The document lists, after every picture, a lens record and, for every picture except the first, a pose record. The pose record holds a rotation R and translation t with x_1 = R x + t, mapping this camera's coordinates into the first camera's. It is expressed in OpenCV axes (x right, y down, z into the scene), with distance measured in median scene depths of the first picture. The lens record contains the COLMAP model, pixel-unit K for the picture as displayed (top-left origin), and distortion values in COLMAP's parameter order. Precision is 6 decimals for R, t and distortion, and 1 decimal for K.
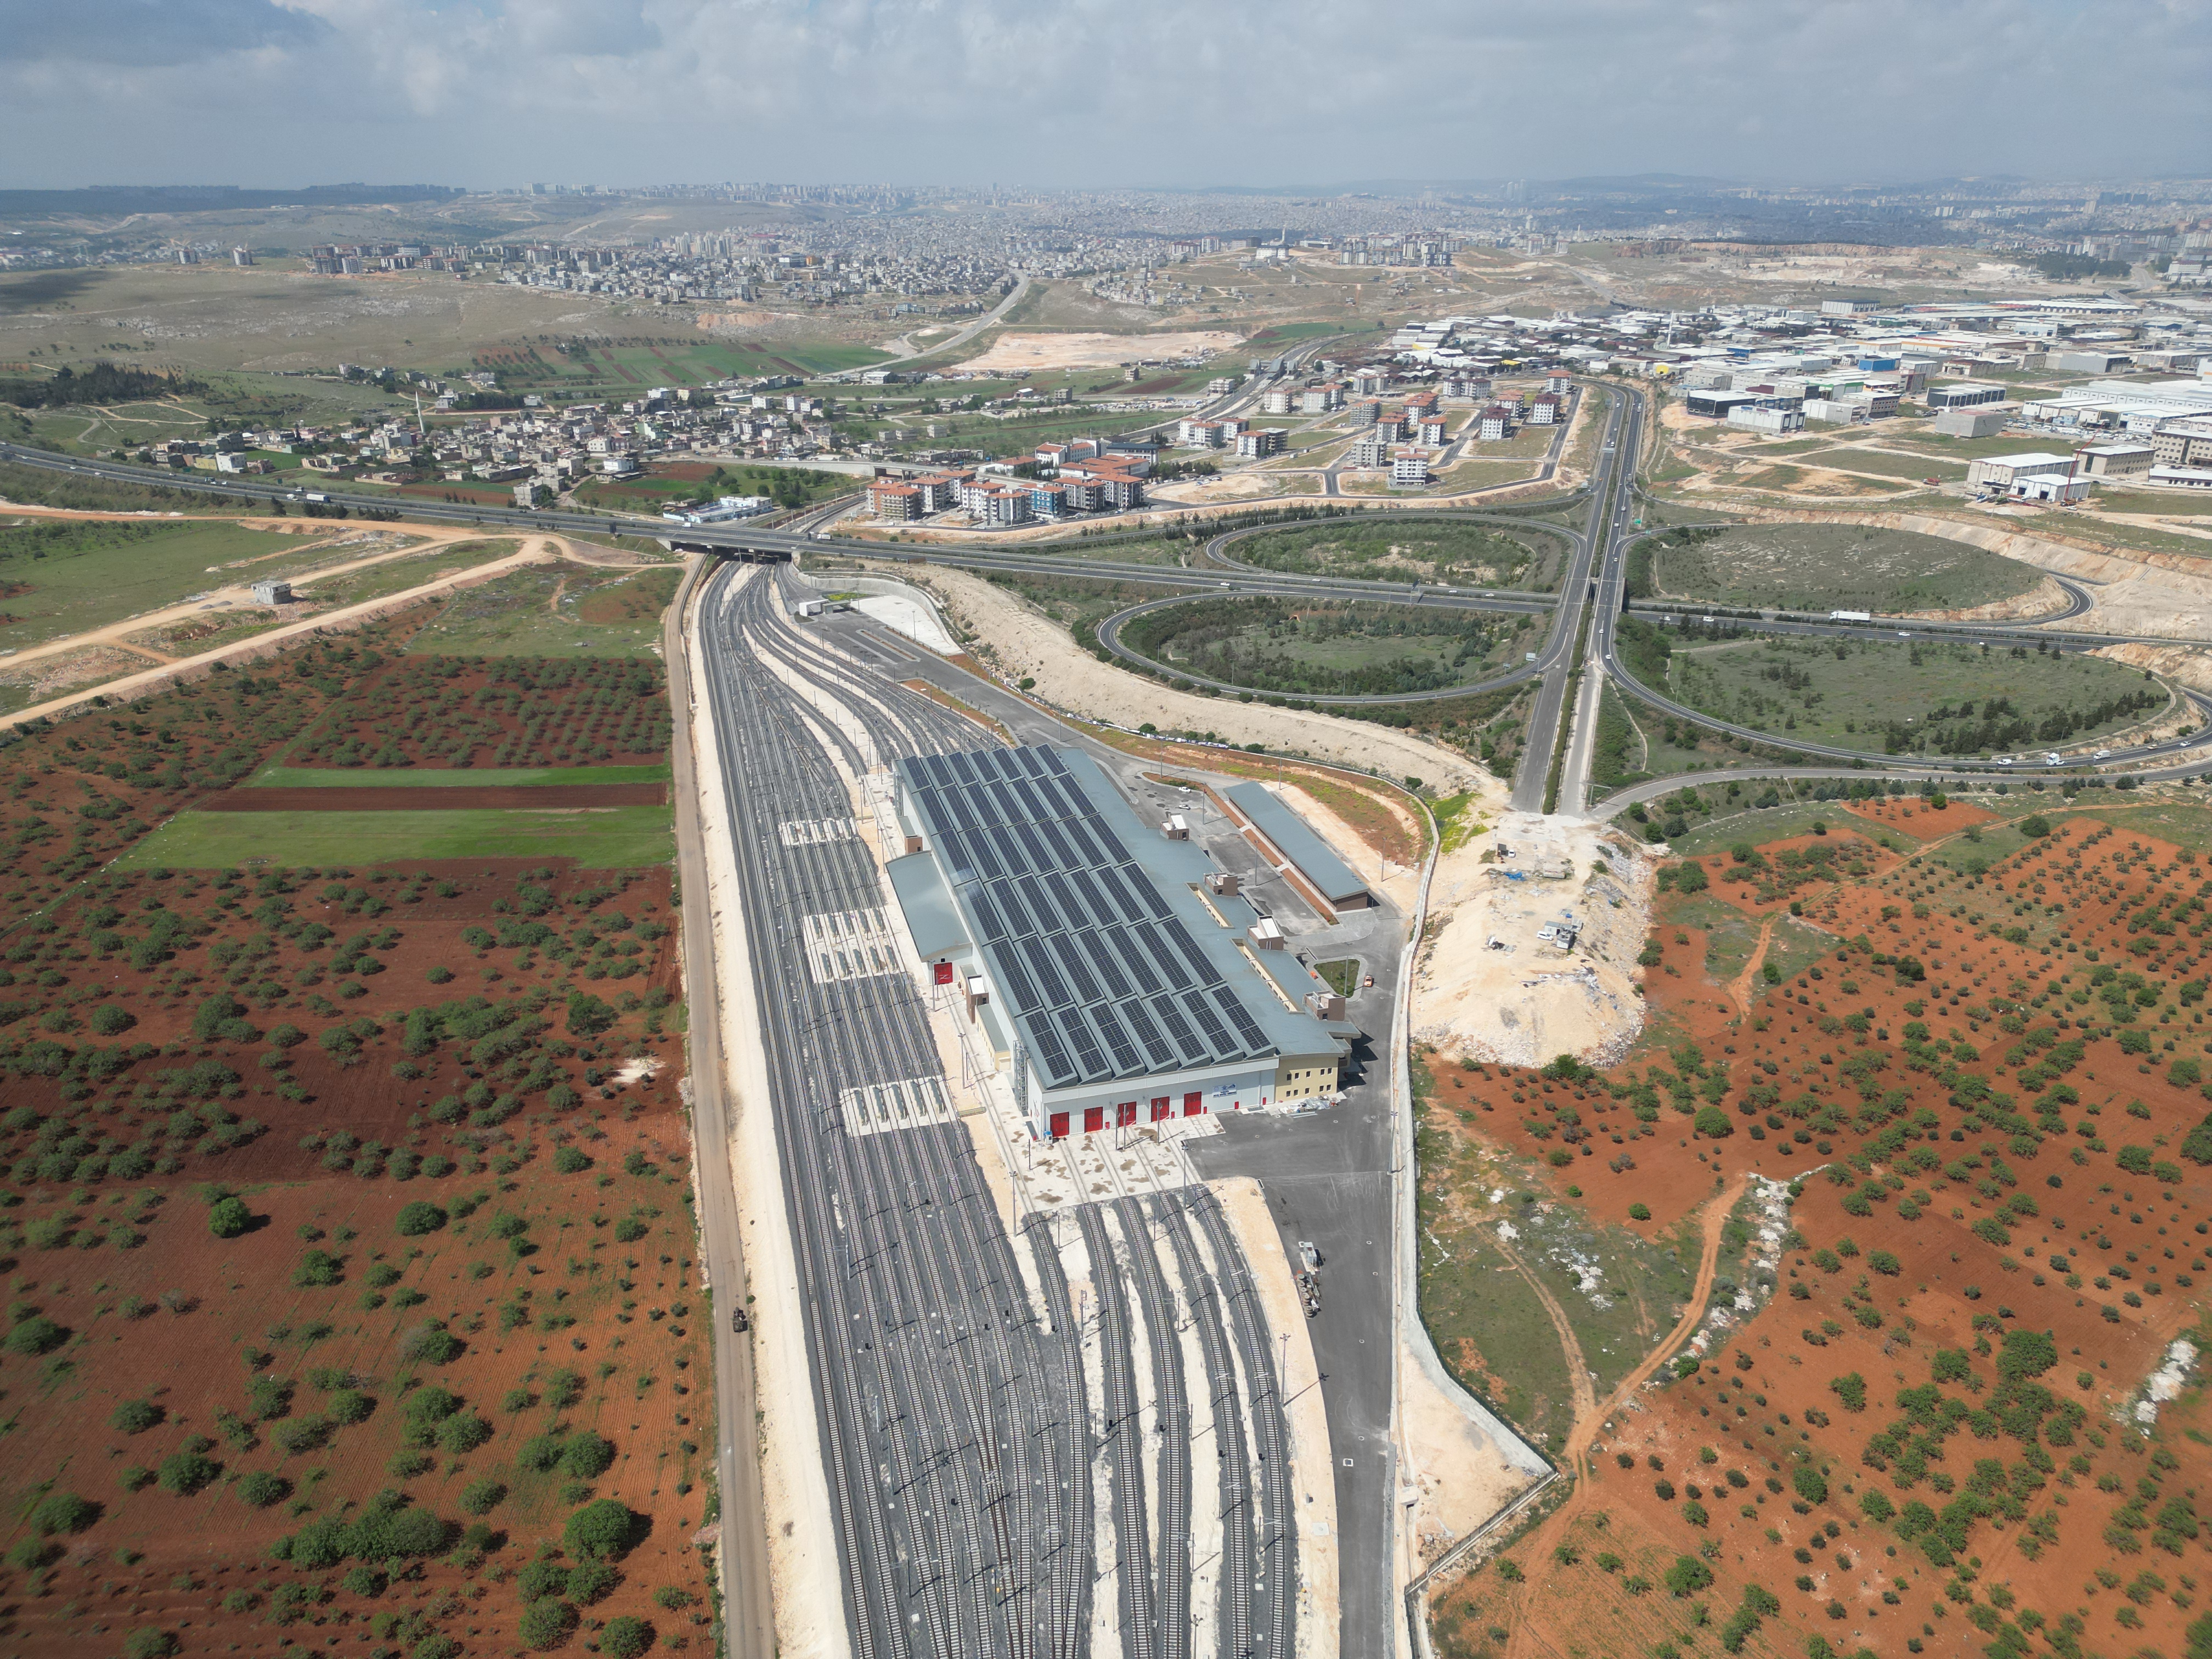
lens RADIAL K [[1538.7, 0, 1106.0], [0, 1538.7, 829.5], [0, 0, 1]] dist [0.076850, -0.068956]
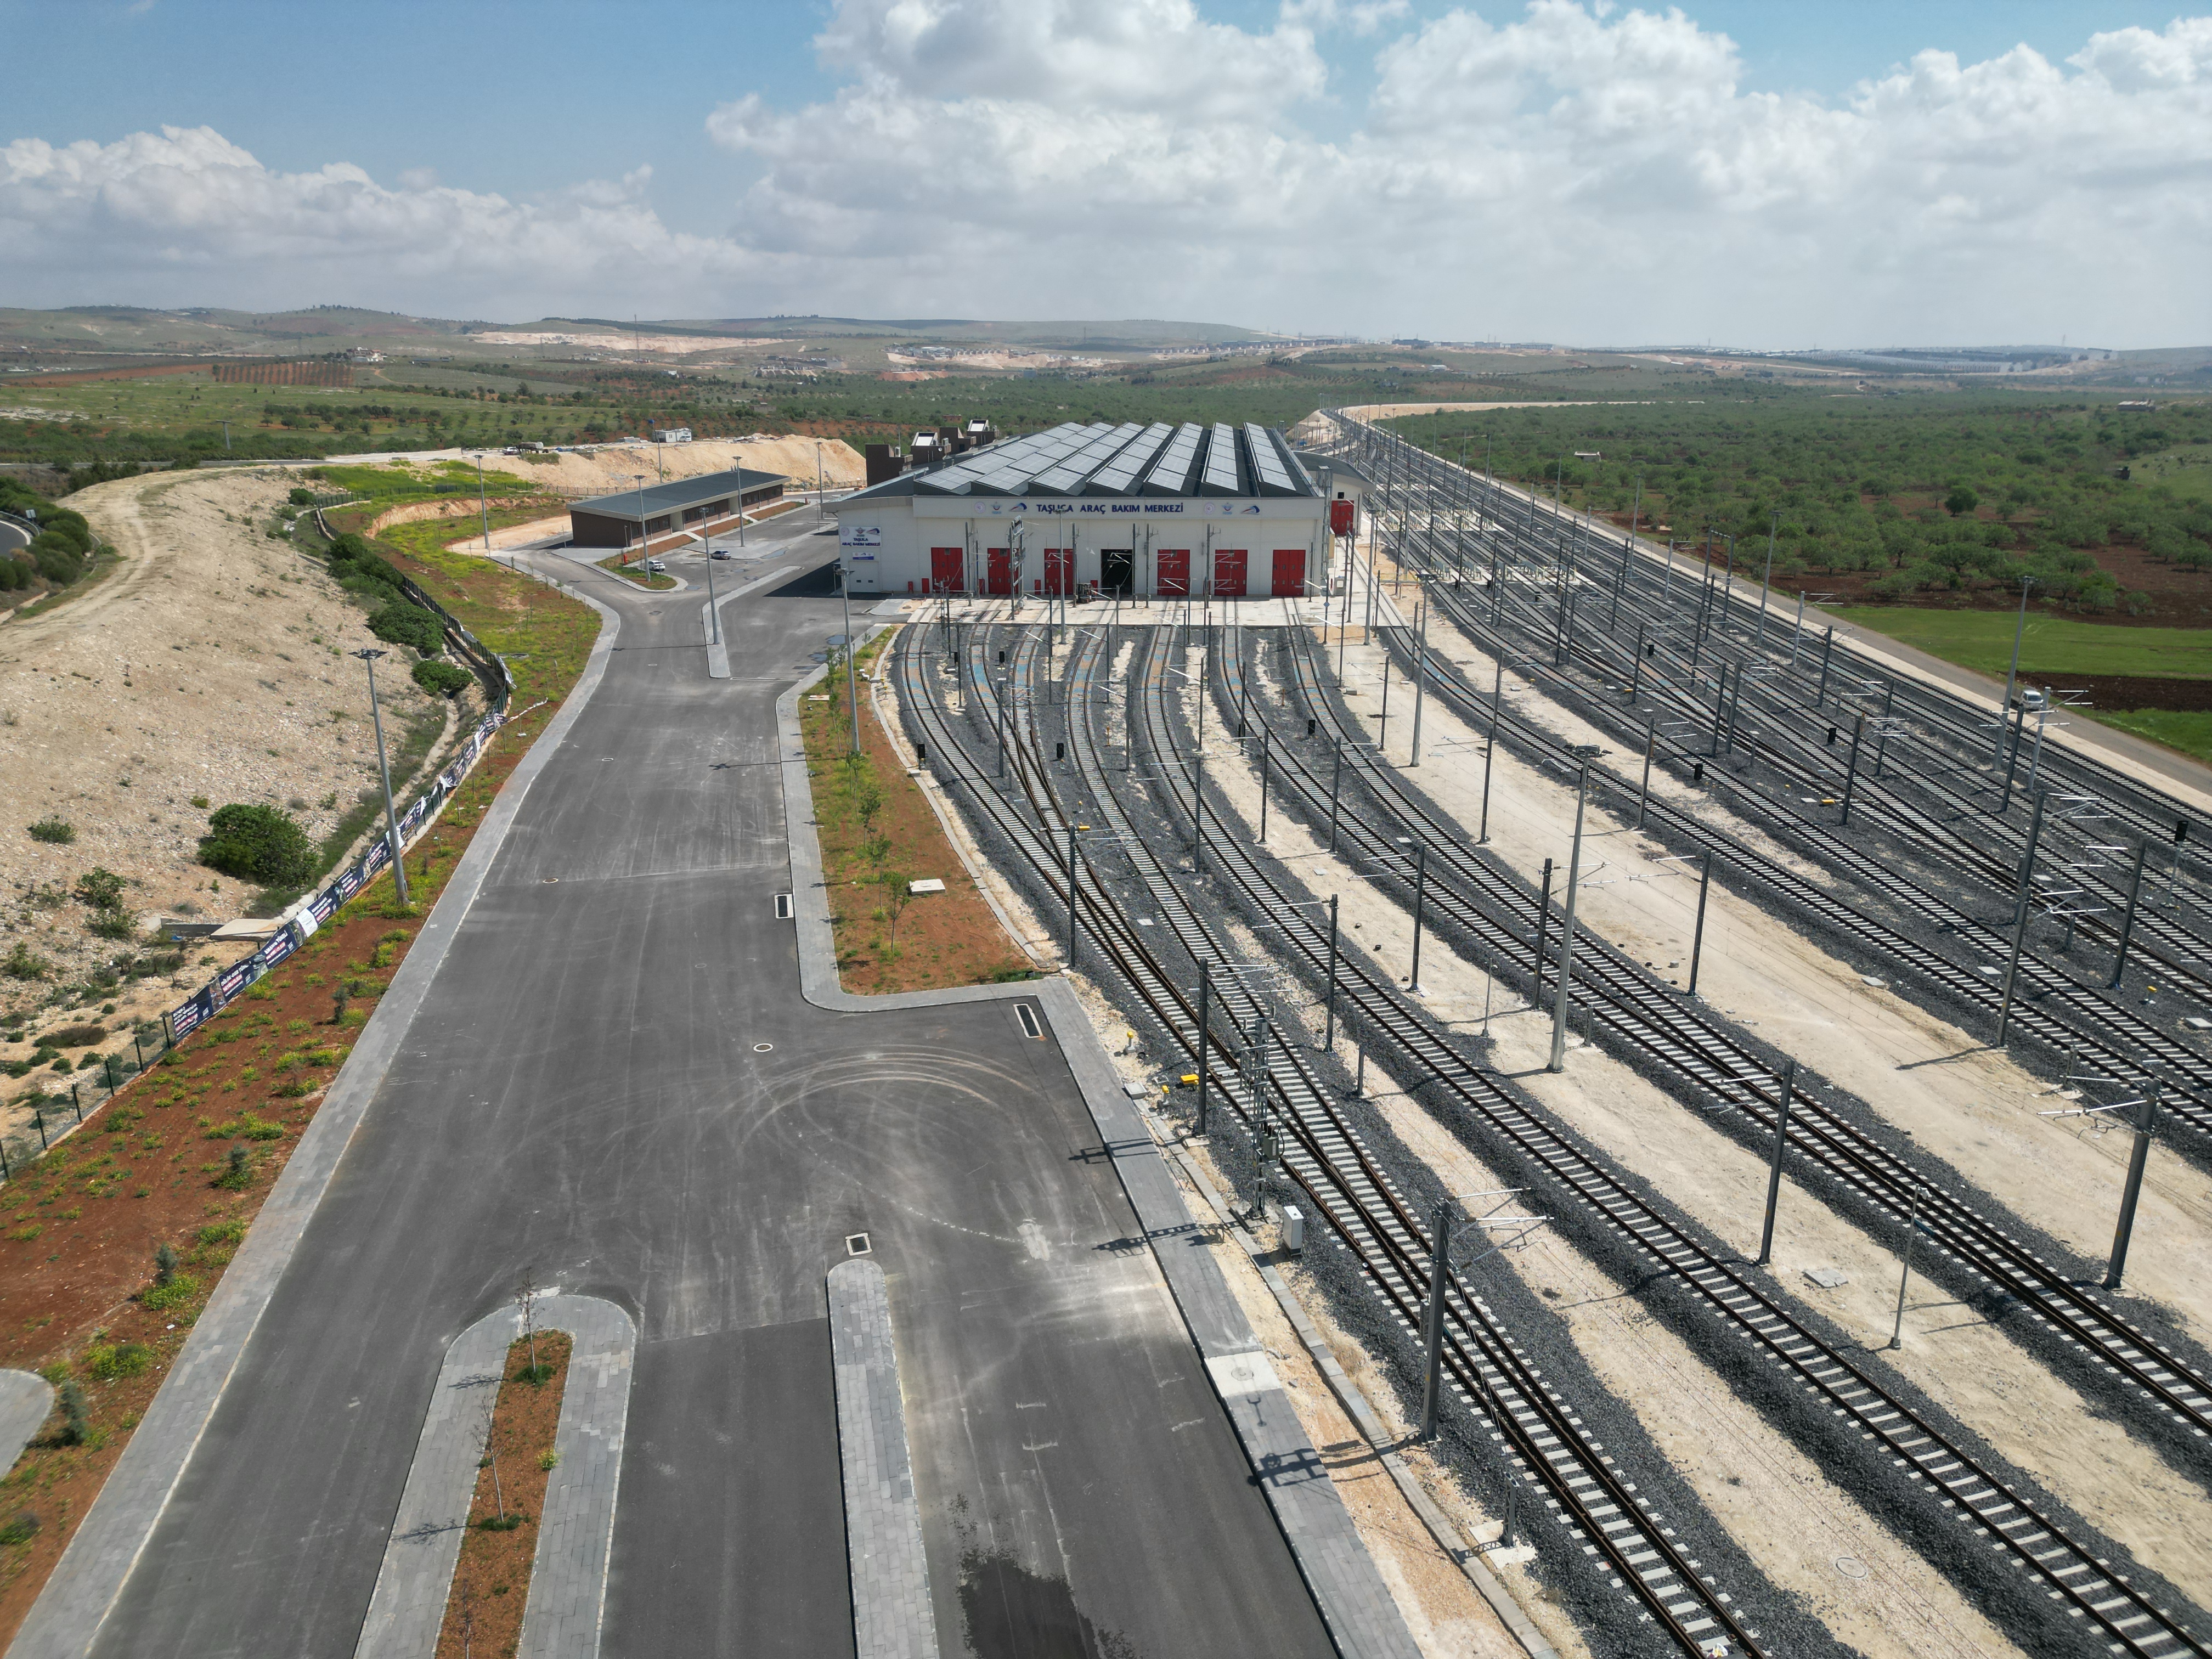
lens RADIAL K [[1538.7, 0, 1106.0], [0, 1538.7, 829.5], [0, 0, 1]] dist [0.076850, -0.068956]
pose [[-0.938946, -0.101383, 0.328788, -0.368656], [0.126853, 0.786276, 0.604714, -0.367438], [-0.319826, 0.609501, -0.725410, 2.227065]]
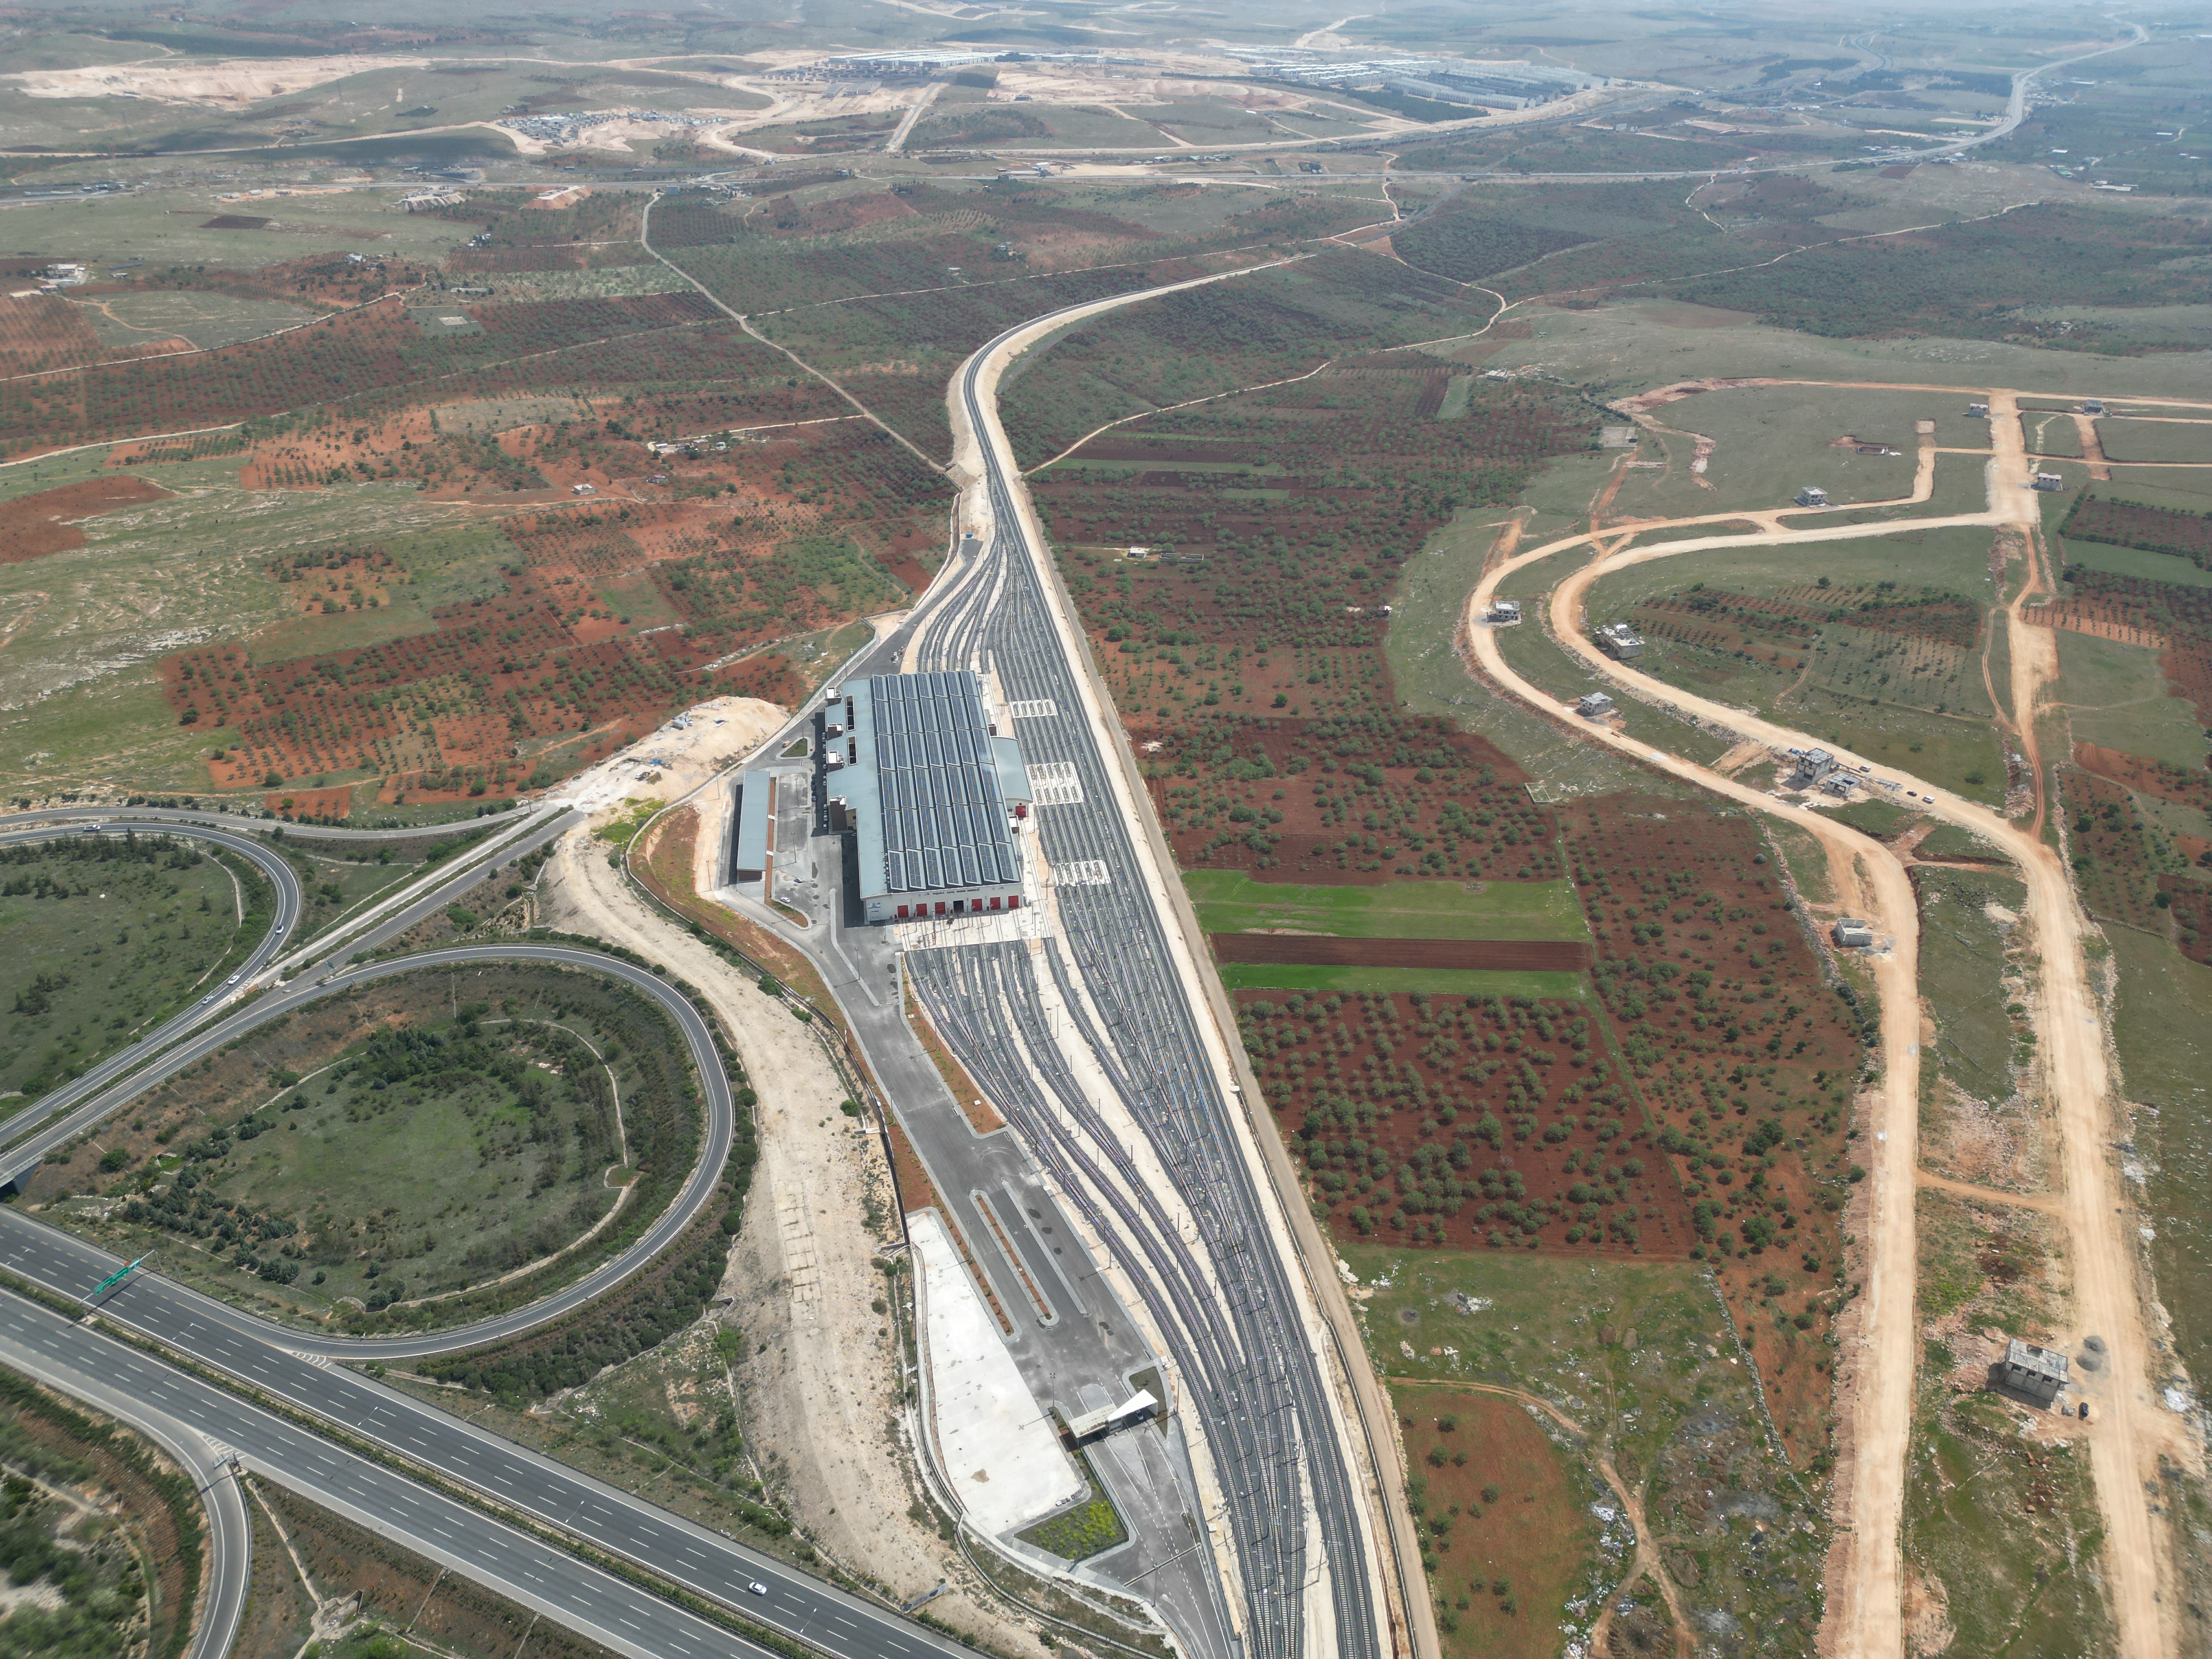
lens RADIAL K [[1538.7, 0, 1106.0], [0, 1538.7, 829.5], [0, 0, 1]] dist [0.076850, -0.068956]
pose [[-0.993725, -0.064017, 0.091719, -0.518554], [0.033582, 0.611419, 0.790594, -1.706794], [-0.106690, 0.788714, -0.605432, 2.807724]]
